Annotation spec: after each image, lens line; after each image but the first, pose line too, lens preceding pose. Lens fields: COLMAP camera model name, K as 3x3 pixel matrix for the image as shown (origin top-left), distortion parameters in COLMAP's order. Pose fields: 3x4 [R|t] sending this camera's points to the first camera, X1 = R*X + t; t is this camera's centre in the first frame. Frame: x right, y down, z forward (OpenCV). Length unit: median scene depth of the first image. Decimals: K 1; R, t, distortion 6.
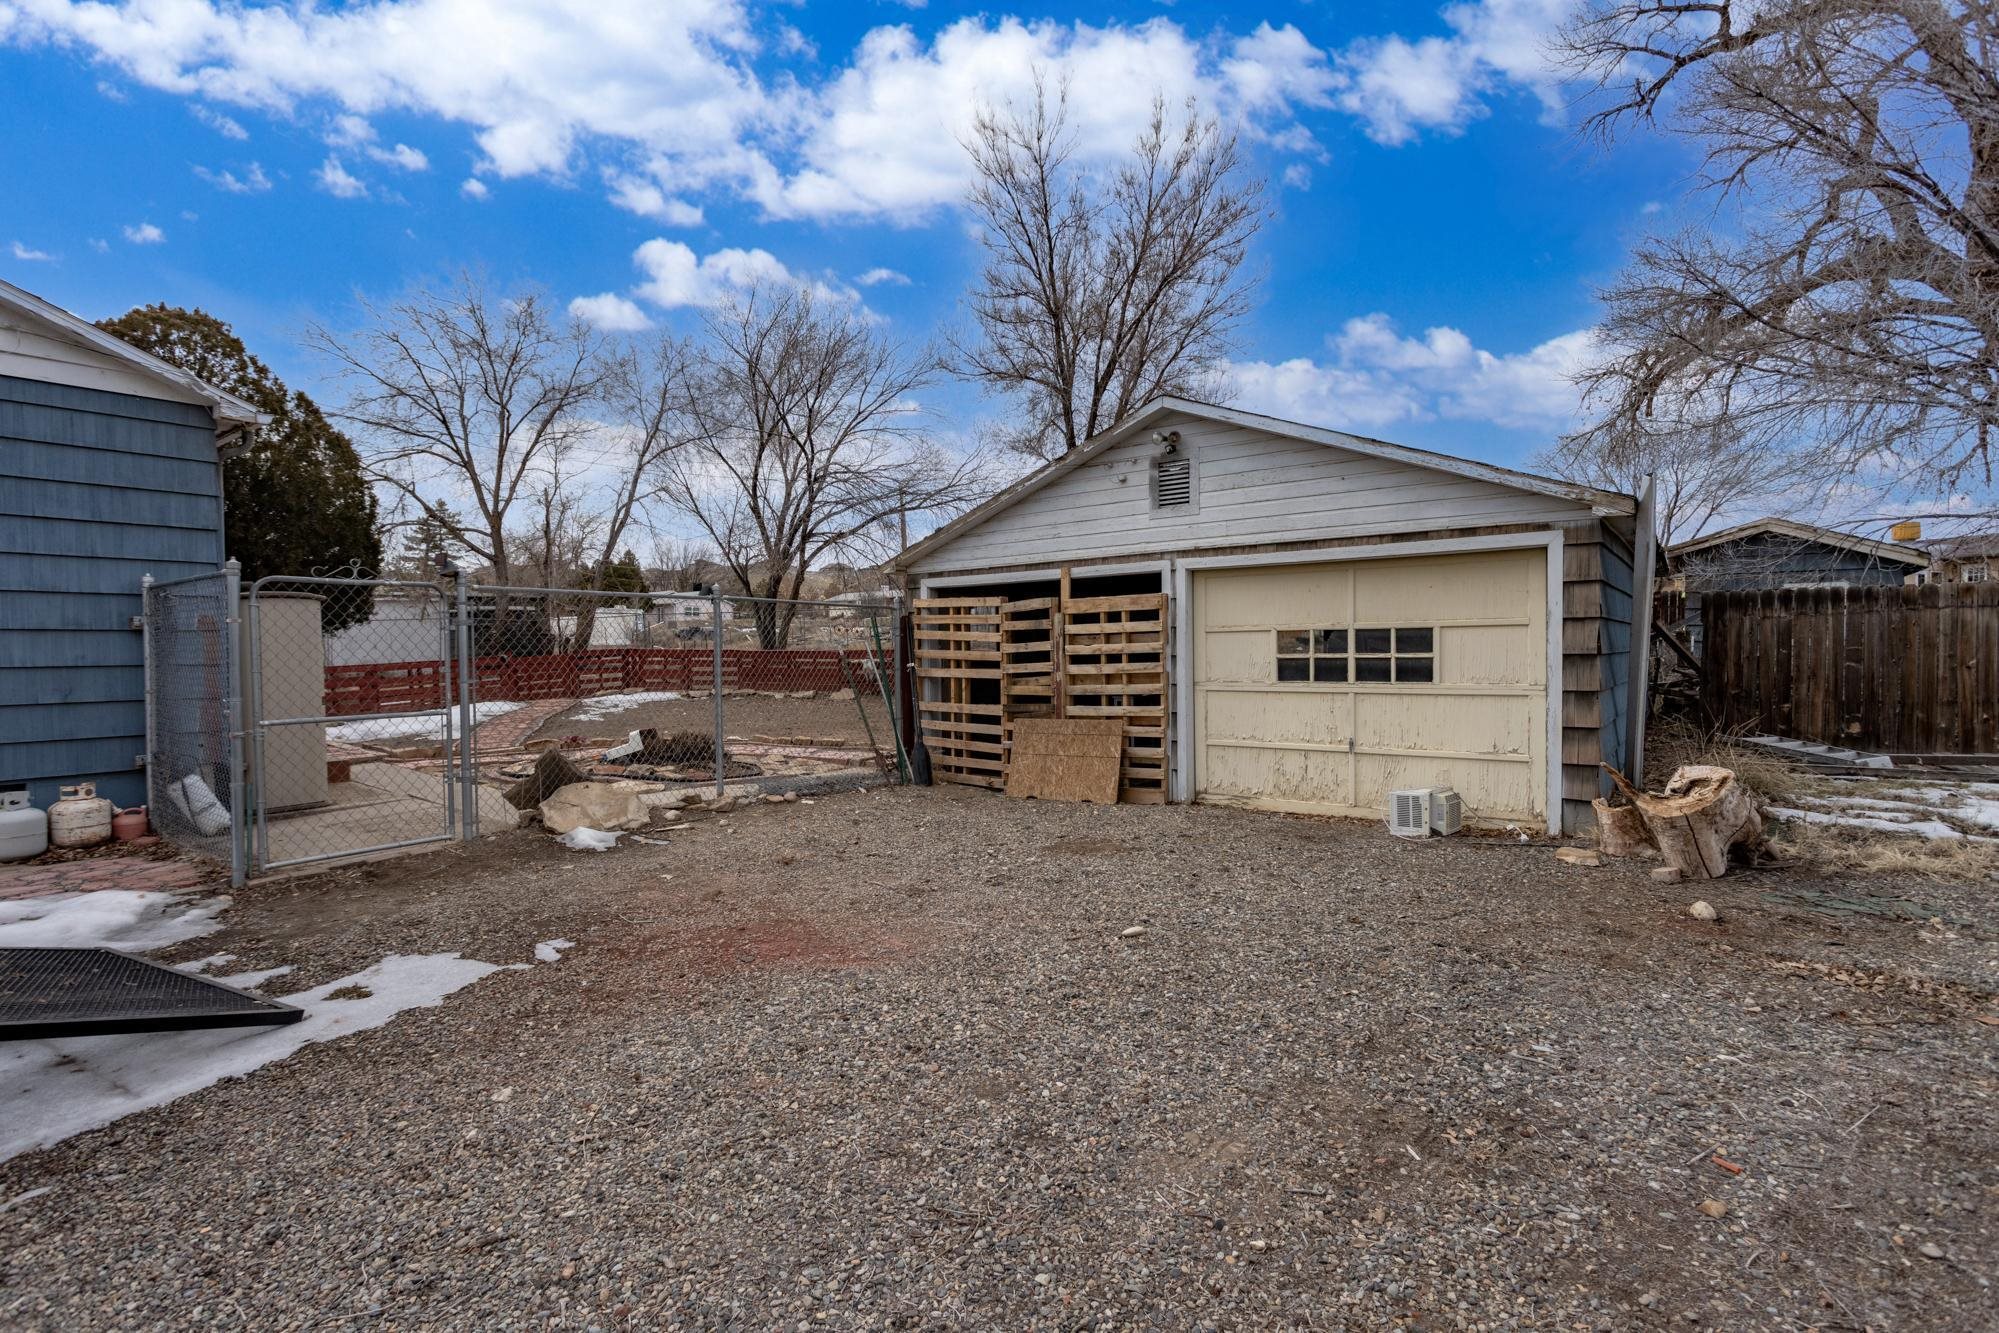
lens RADIAL K [[966.2, 0, 1000.8], [0, 966.2, 666.2], [0, 0, 1]] dist [0.004153, -0.000934]
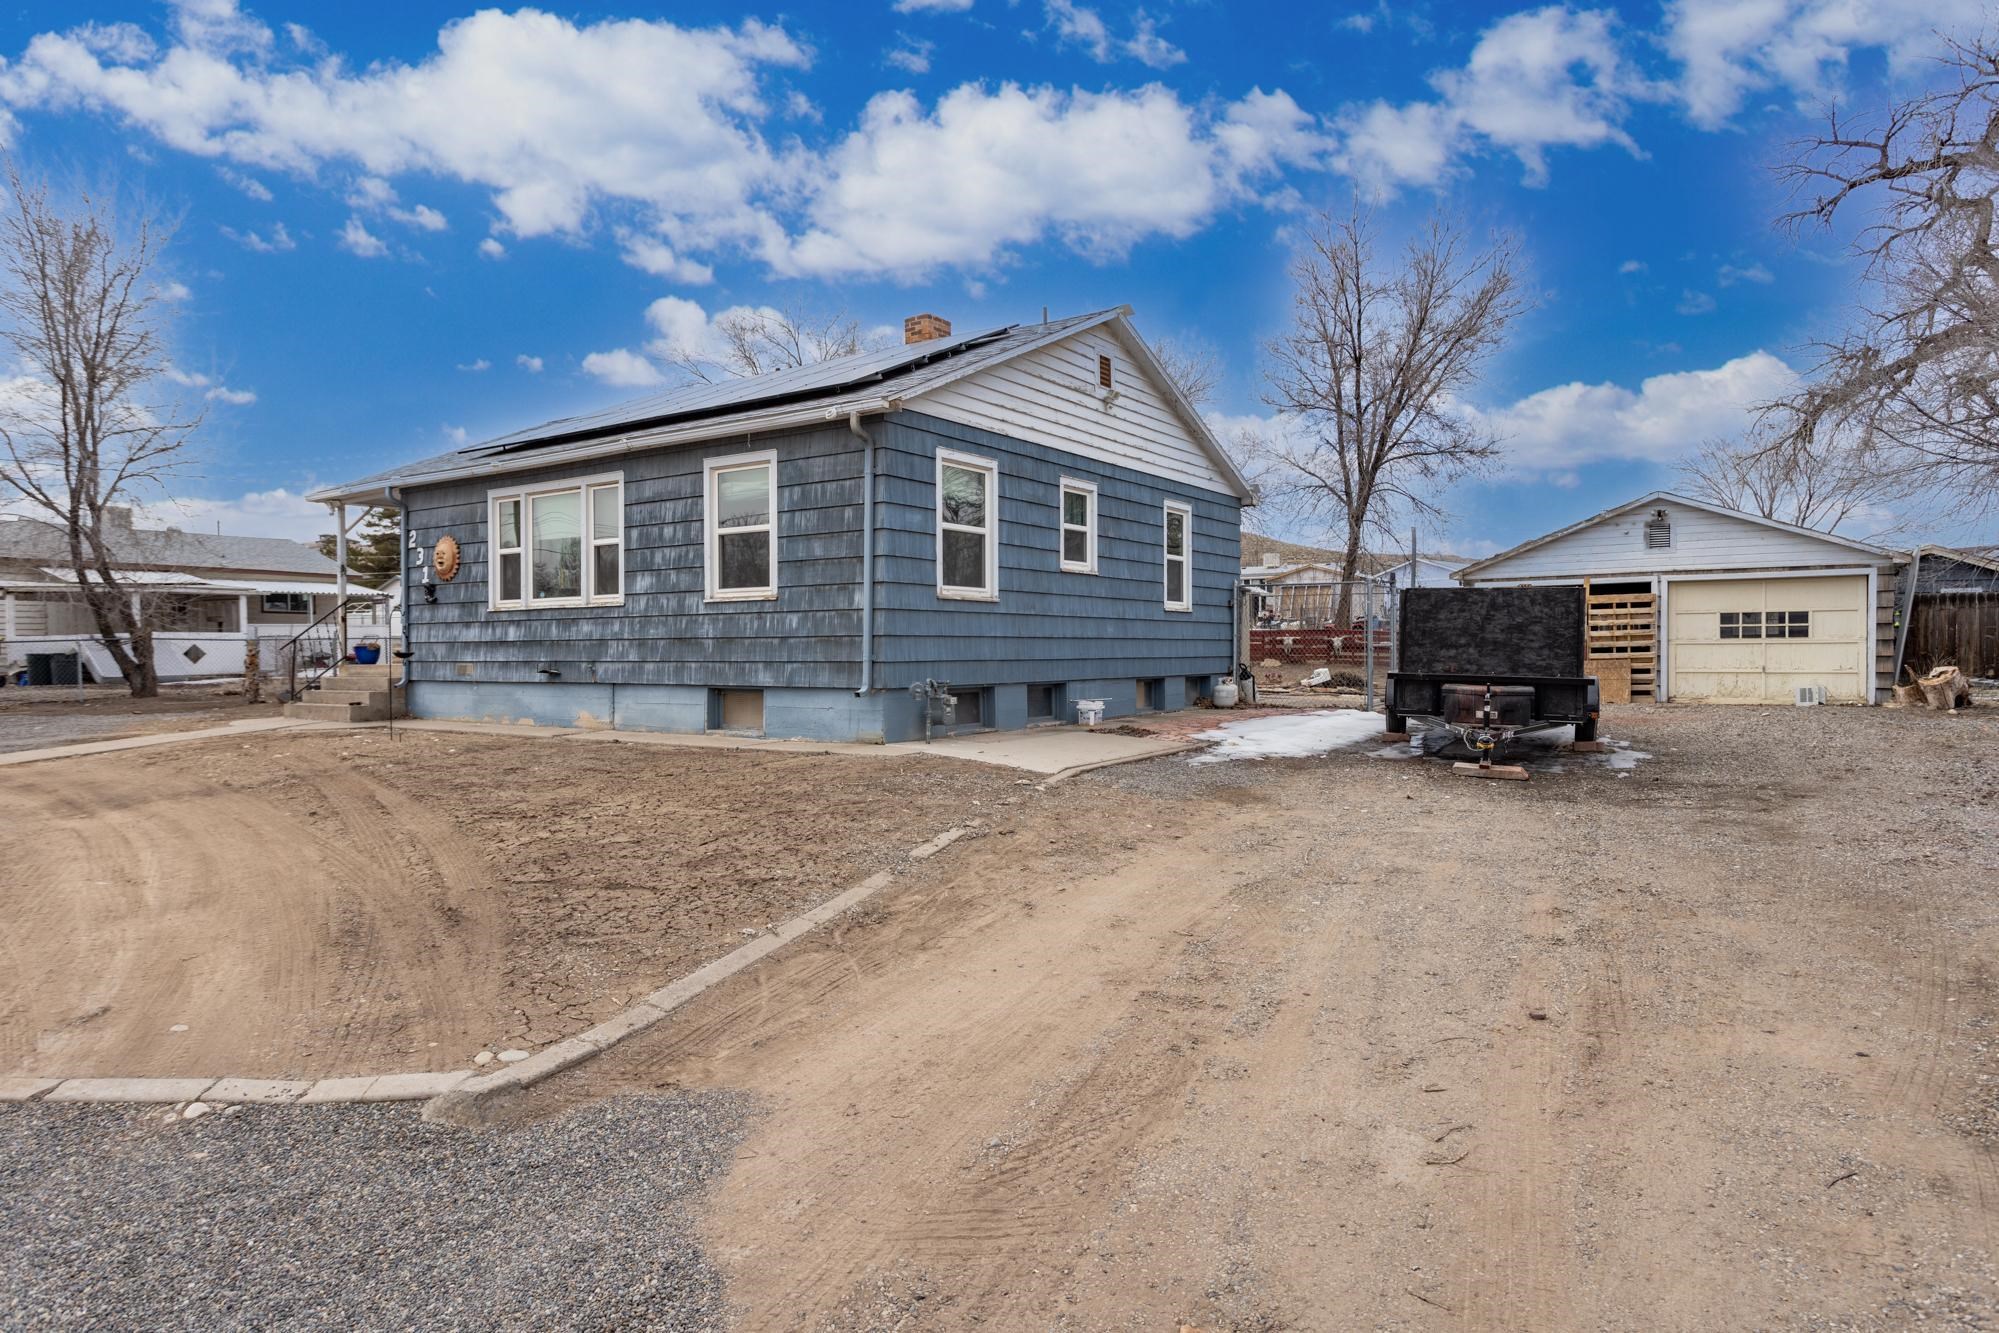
lens RADIAL K [[1239.6, 0, 995.5], [0, 1239.6, 664.7], [0, 0, 1]] dist [0.004262, -0.000534]
pose [[0.997707, 0.005682, 0.067439, -1.291357], [-0.005169, 0.999956, -0.007775, 0.091583], [-0.067480, 0.007408, 0.997693, -1.356922]]
